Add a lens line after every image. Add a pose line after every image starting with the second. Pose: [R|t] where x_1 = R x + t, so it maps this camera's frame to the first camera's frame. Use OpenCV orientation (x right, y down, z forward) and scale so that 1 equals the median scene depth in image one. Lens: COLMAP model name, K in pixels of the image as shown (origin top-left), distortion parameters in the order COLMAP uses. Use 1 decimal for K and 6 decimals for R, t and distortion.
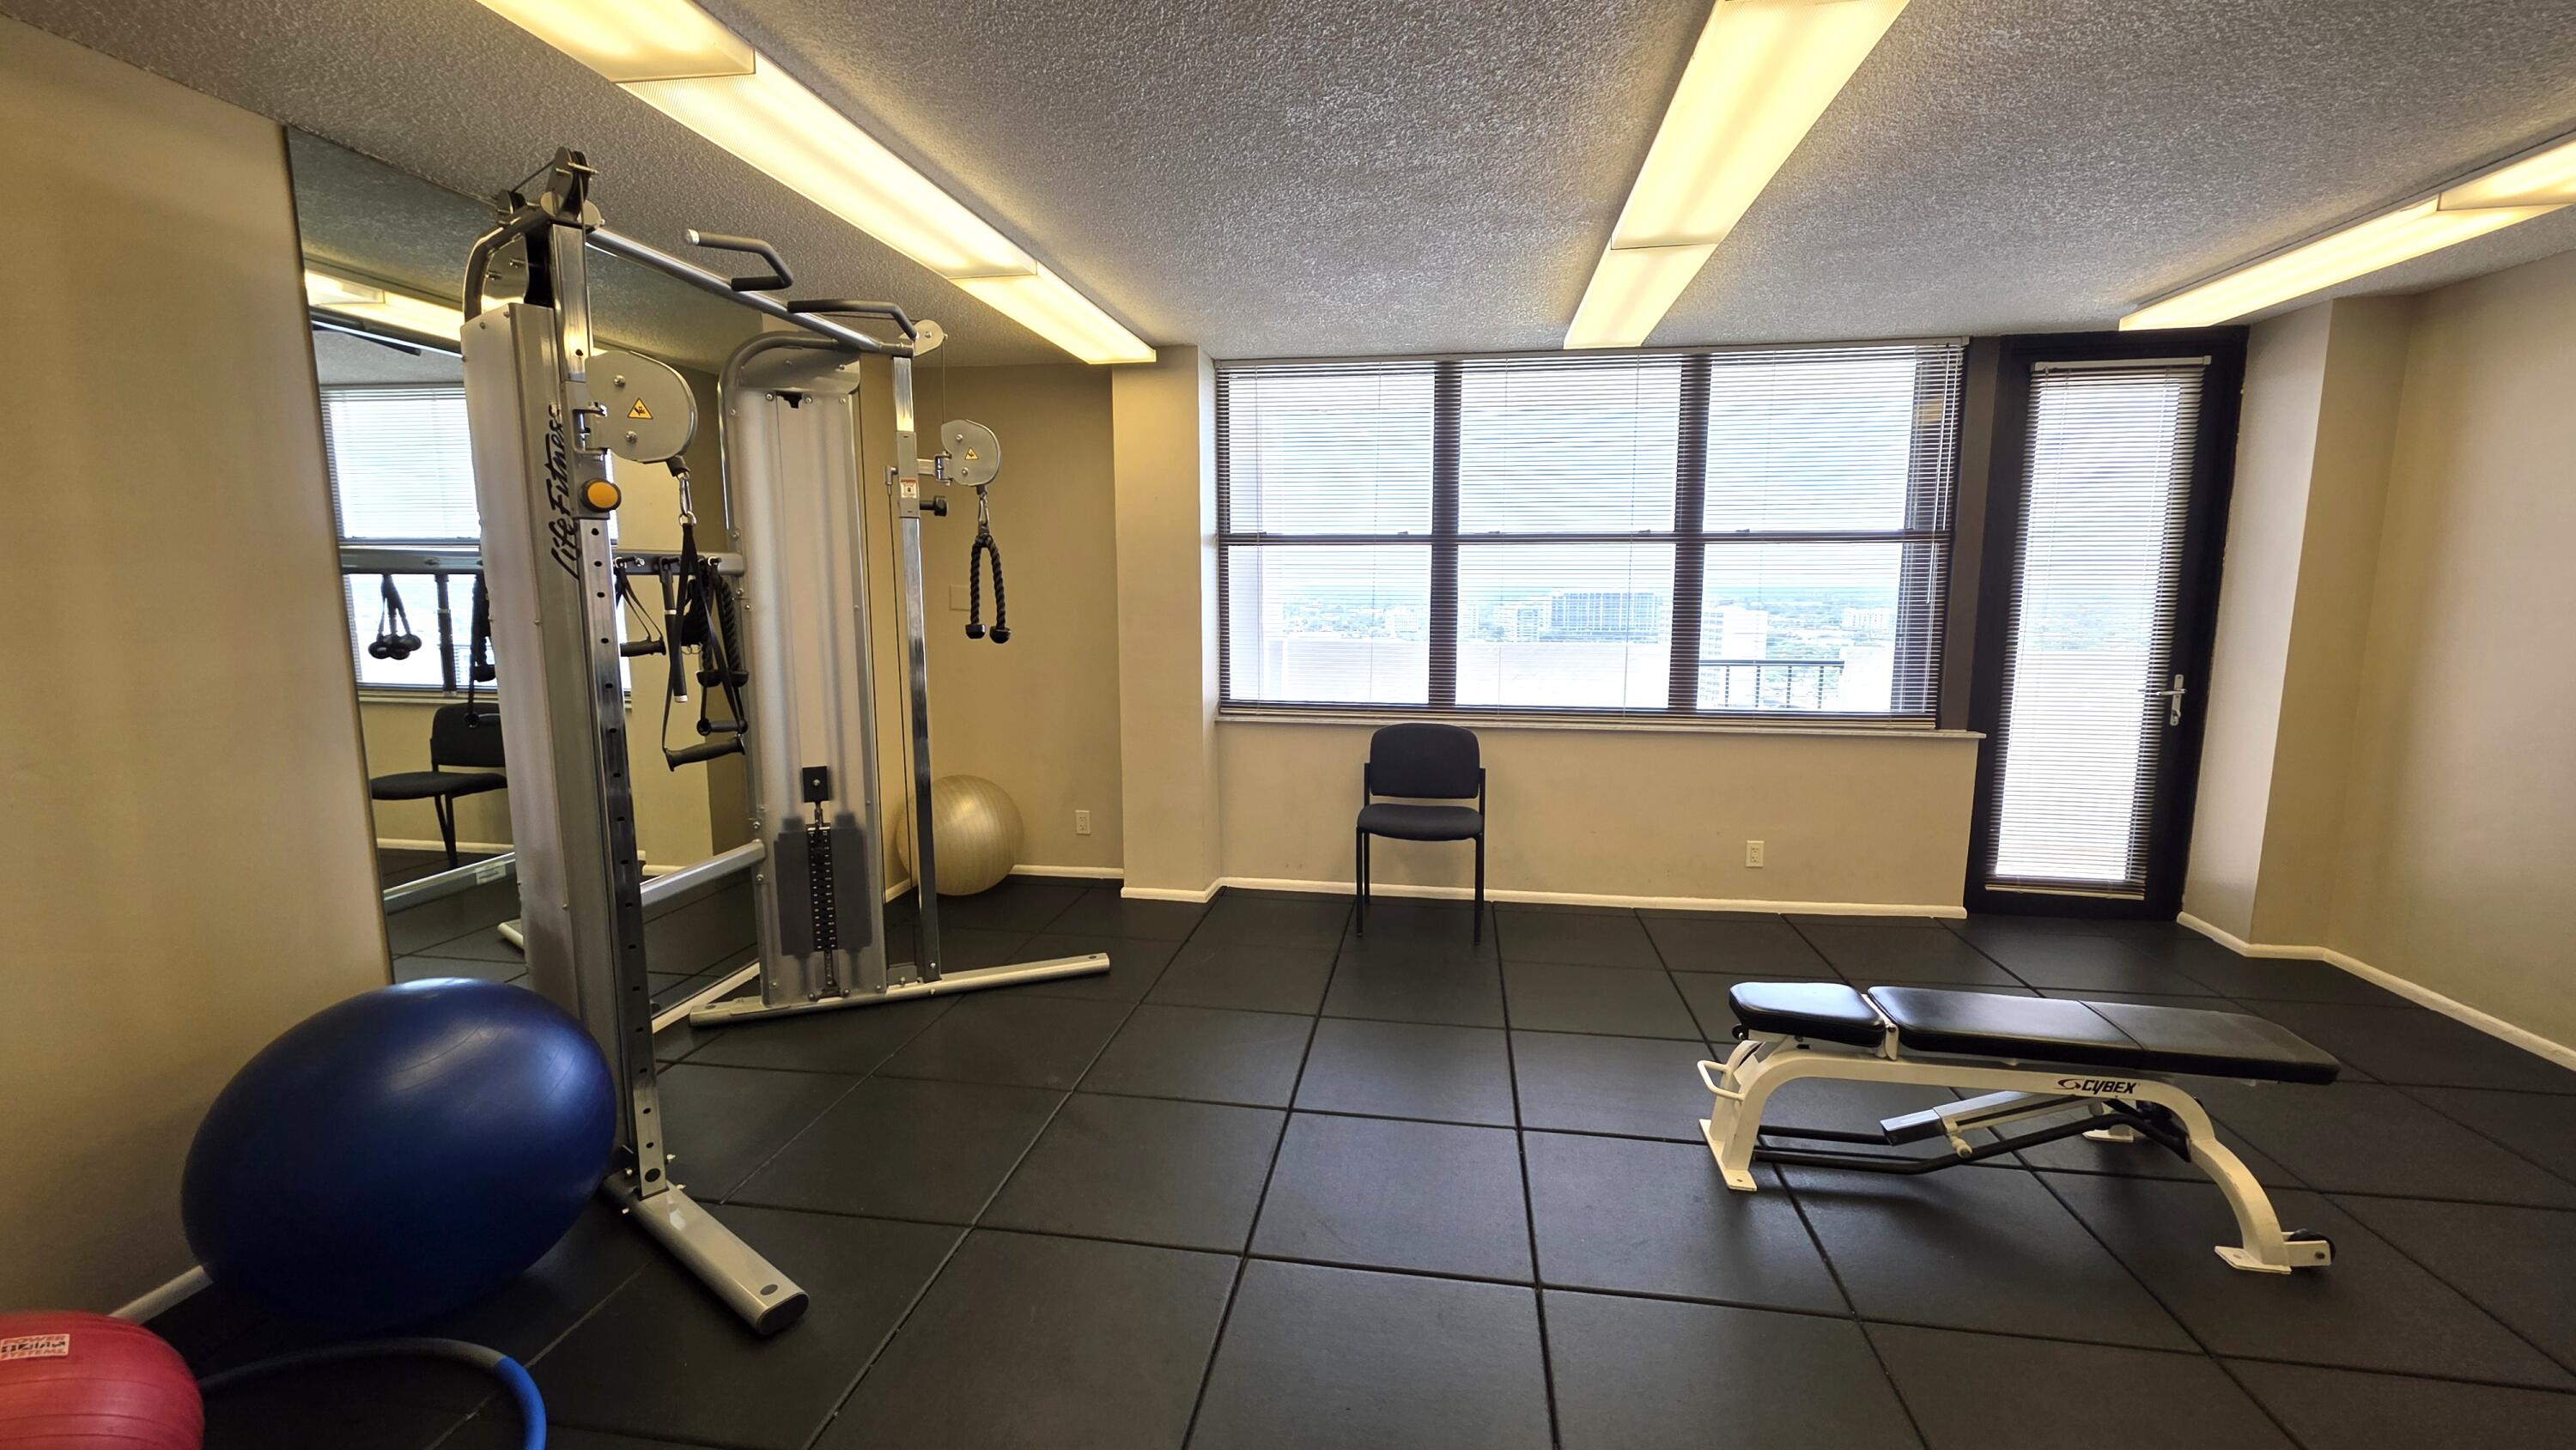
lens RADIAL K [[1023.8, 0, 1291.3], [0, 1023.8, 717.3], [0, 0, 1]] dist [-0.000991, -0.000061]
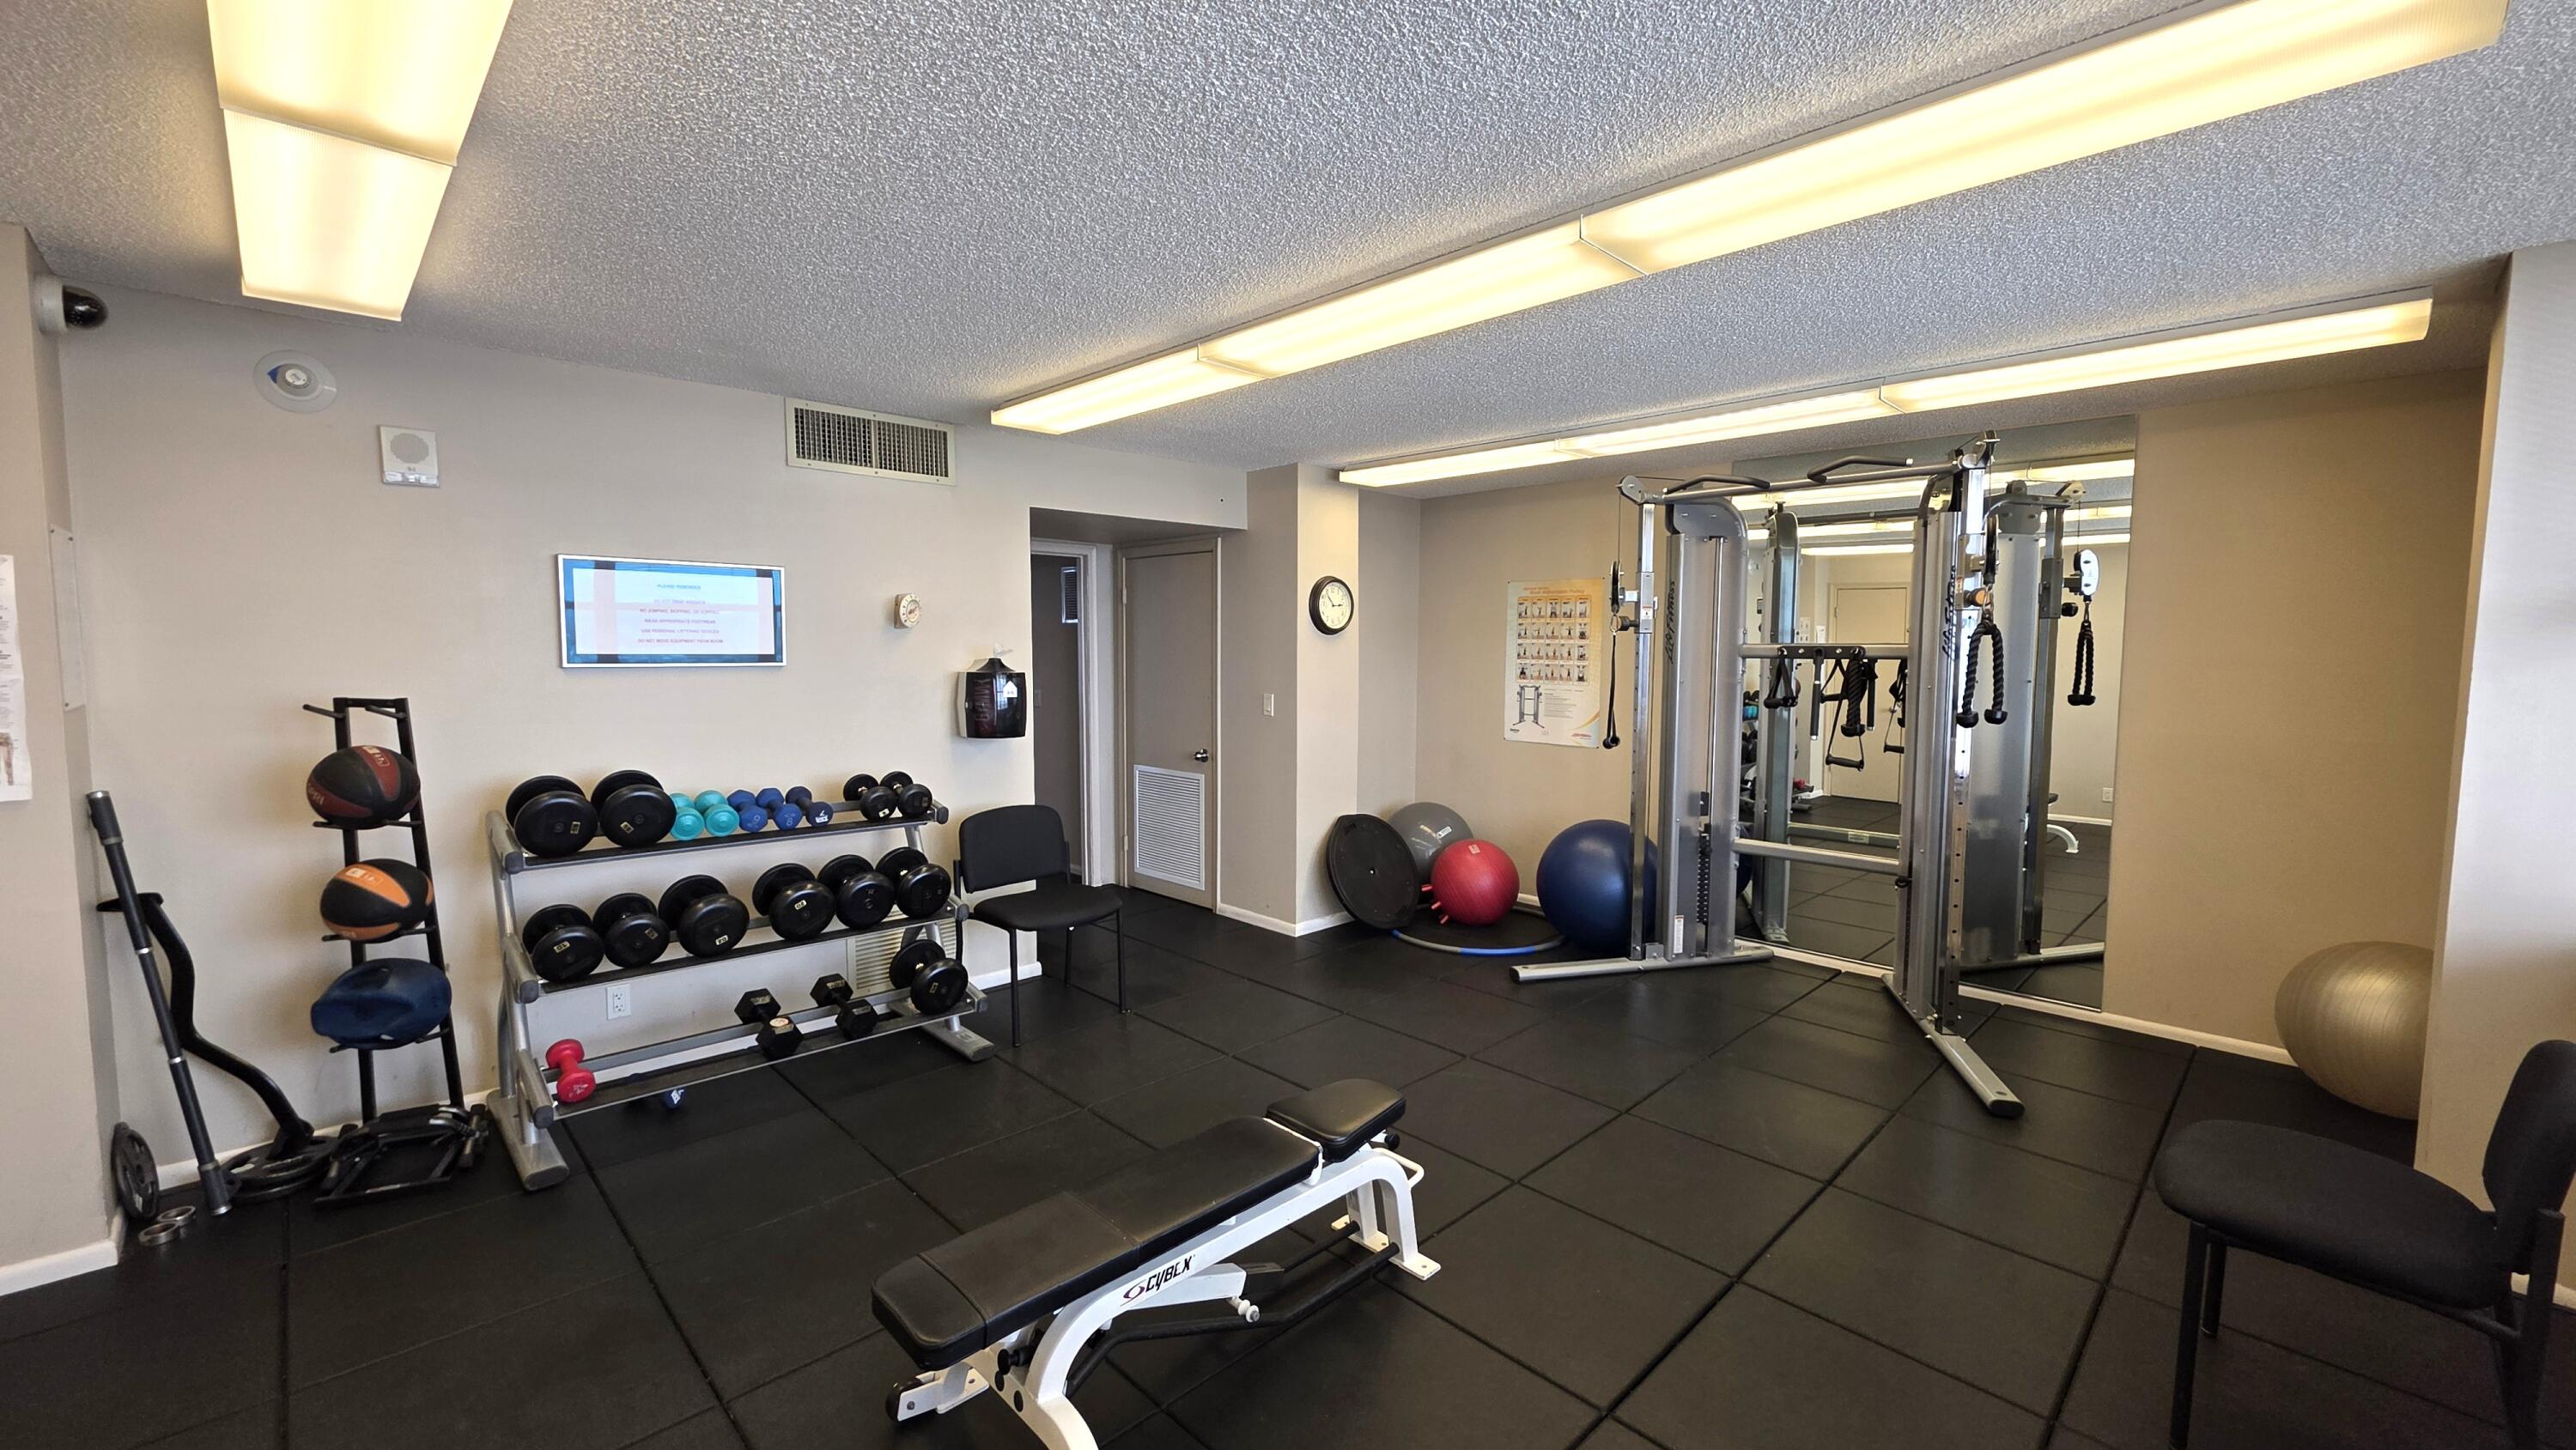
lens RADIAL K [[1023.8, 0, 1289.5], [0, 1023.8, 724.5], [0, 0, 1]] dist [-0.000991, -0.000061]
pose [[-0.598556, 0.050985, -0.799457, 0.938377], [-0.117903, 0.981498, 0.150869, -0.148945], [0.792357, 0.184562, -0.581470, 1.059205]]
